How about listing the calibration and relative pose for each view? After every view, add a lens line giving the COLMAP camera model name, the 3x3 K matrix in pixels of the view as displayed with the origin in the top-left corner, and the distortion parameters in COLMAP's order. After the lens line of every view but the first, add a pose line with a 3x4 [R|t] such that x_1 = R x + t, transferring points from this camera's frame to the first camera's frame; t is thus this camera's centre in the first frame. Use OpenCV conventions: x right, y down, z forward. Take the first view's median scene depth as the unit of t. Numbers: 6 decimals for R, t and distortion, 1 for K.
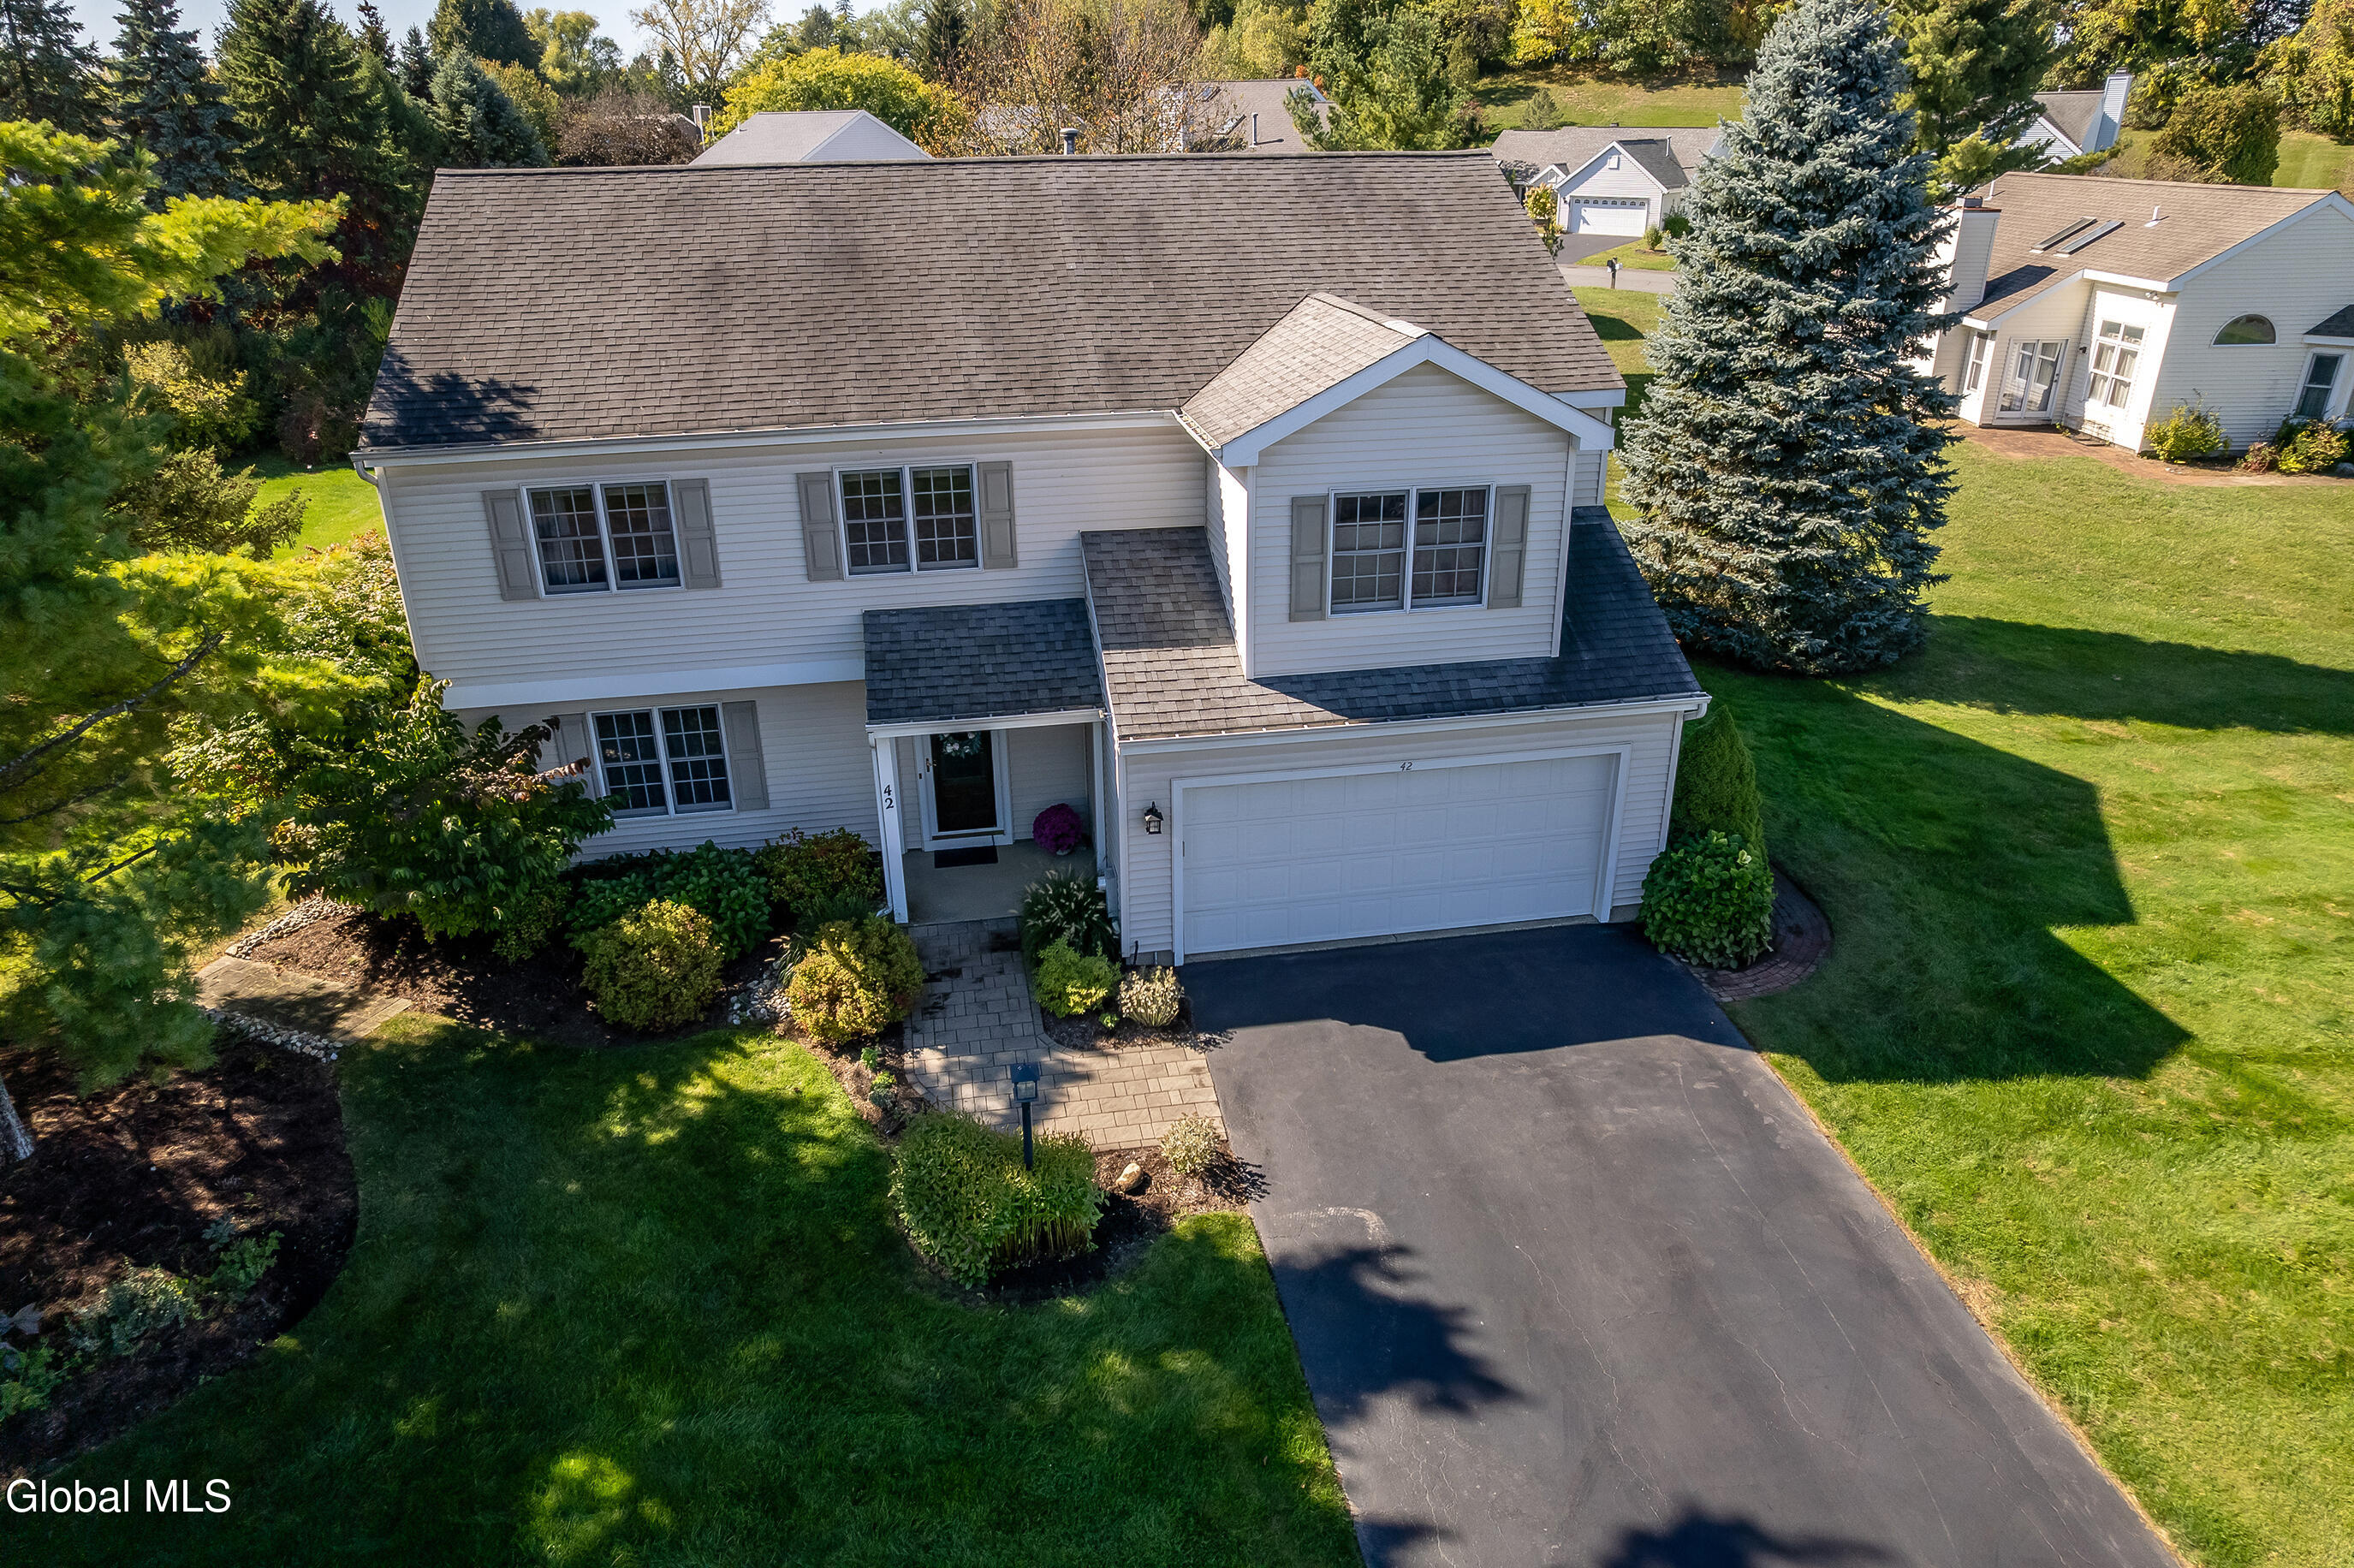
lens RADIAL K [[1503.7, 0, 1181.9], [0, 1503.7, 789.4], [0, 0, 1]] dist [-0.076843, 0.072291]
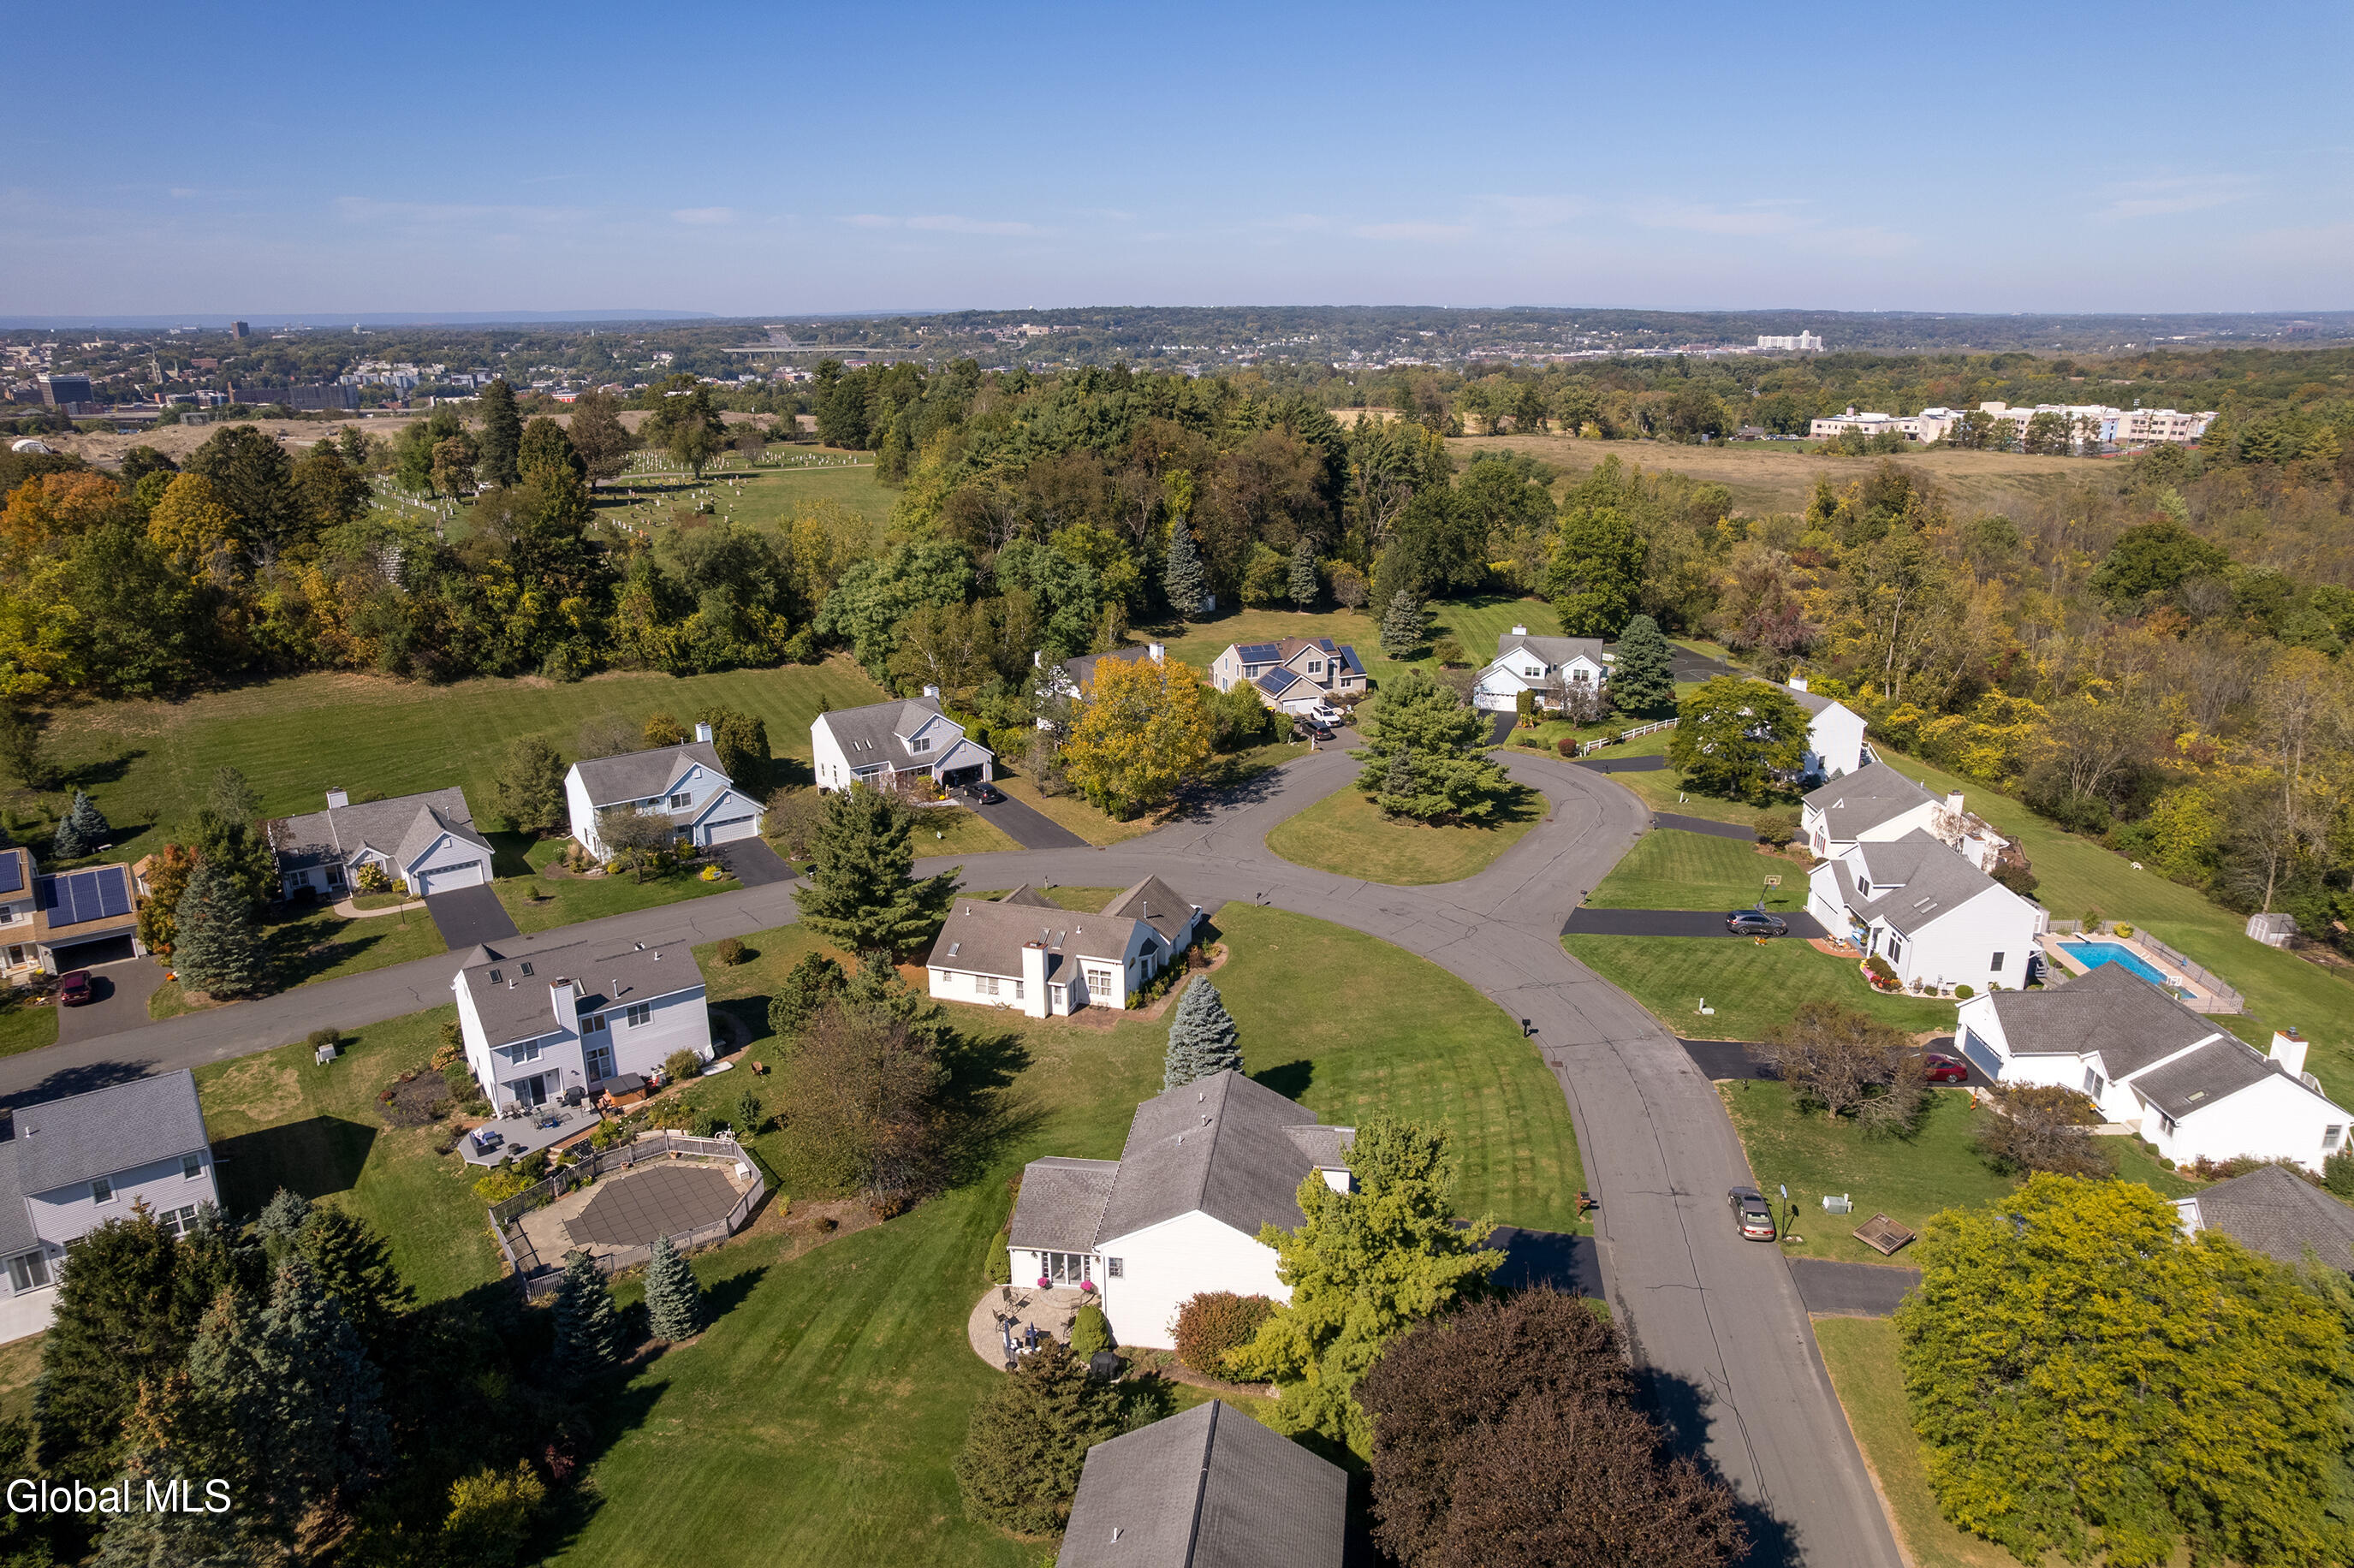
lens RADIAL K [[1498.7, 0, 1177.0], [0, 1498.7, 784.0], [0, 0, 1]] dist [-0.053288, -0.000129]
pose [[0.315408, -0.280131, 0.906667, -3.994273], [0.400677, 0.905405, 0.140356, -2.138646], [-0.860219, 0.319011, 0.397814, -0.876029]]
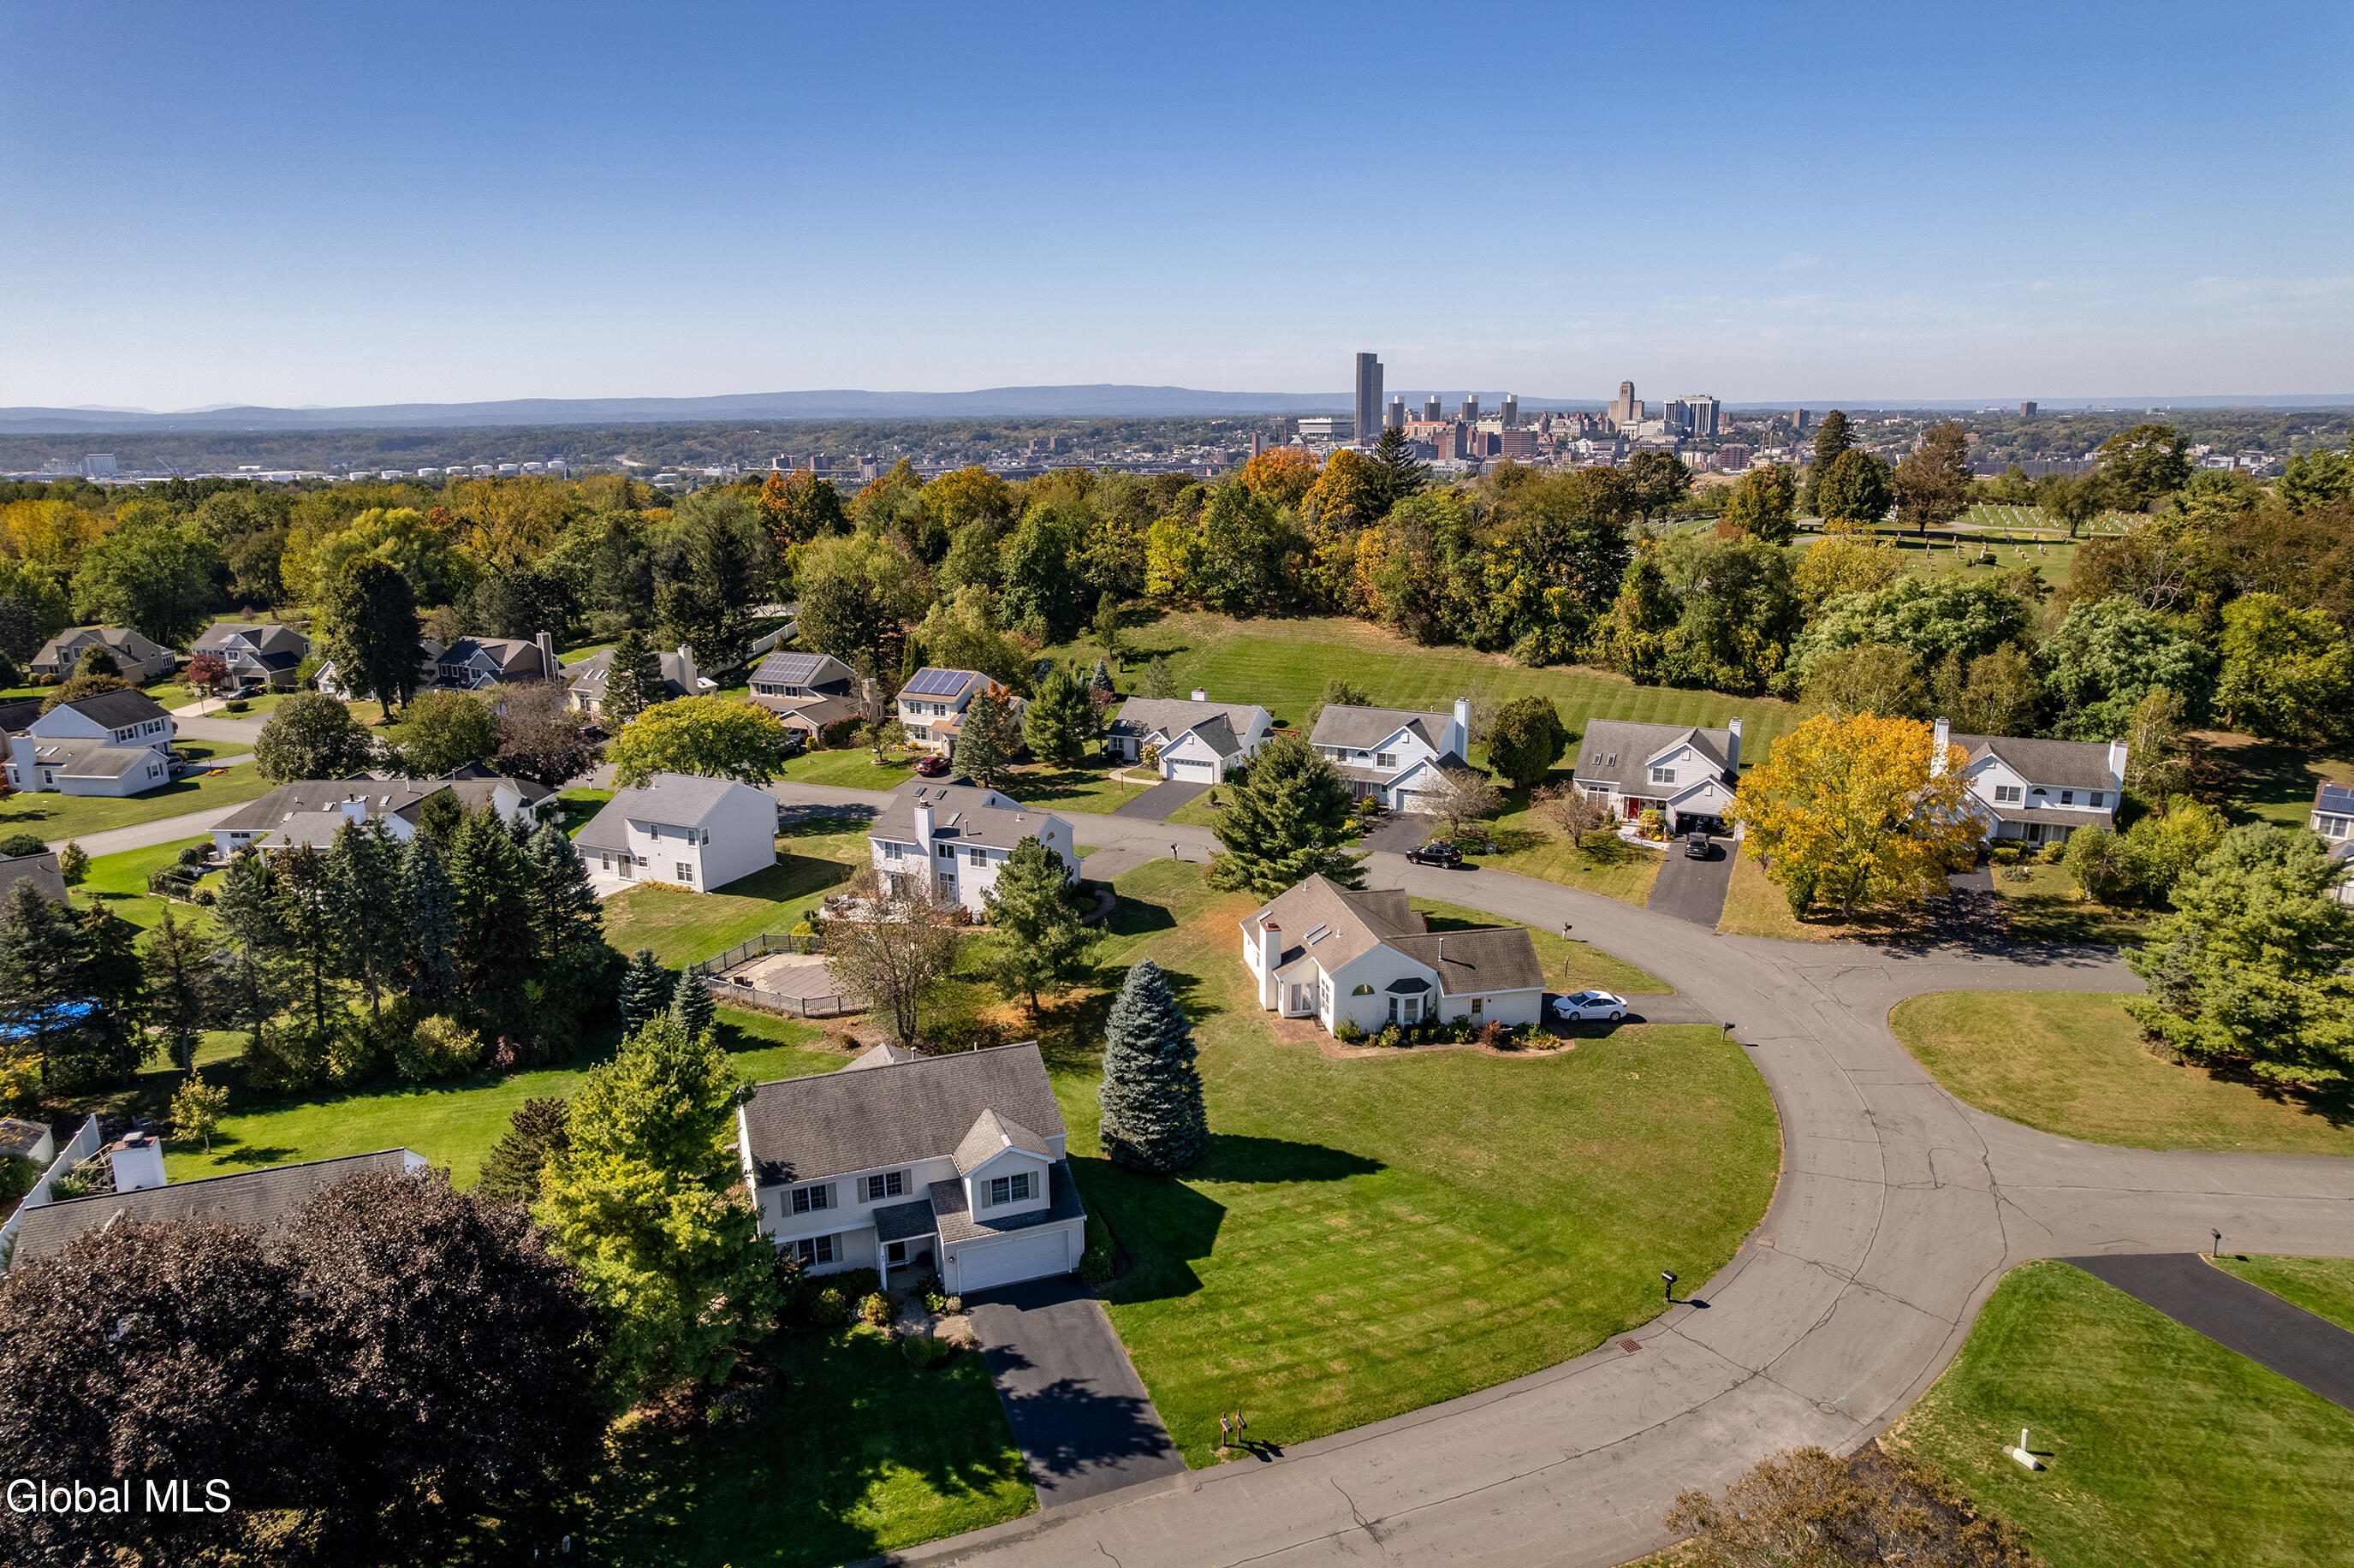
lens RADIAL K [[1498.7, 0, 1177.0], [0, 1498.7, 784.0], [0, 0, 1]] dist [-0.053288, -0.000129]
pose [[0.983567, -0.044480, 0.174980, -0.064757], [0.076286, 0.980799, -0.179485, -0.454089], [-0.163637, 0.189884, 0.968074, -3.126198]]
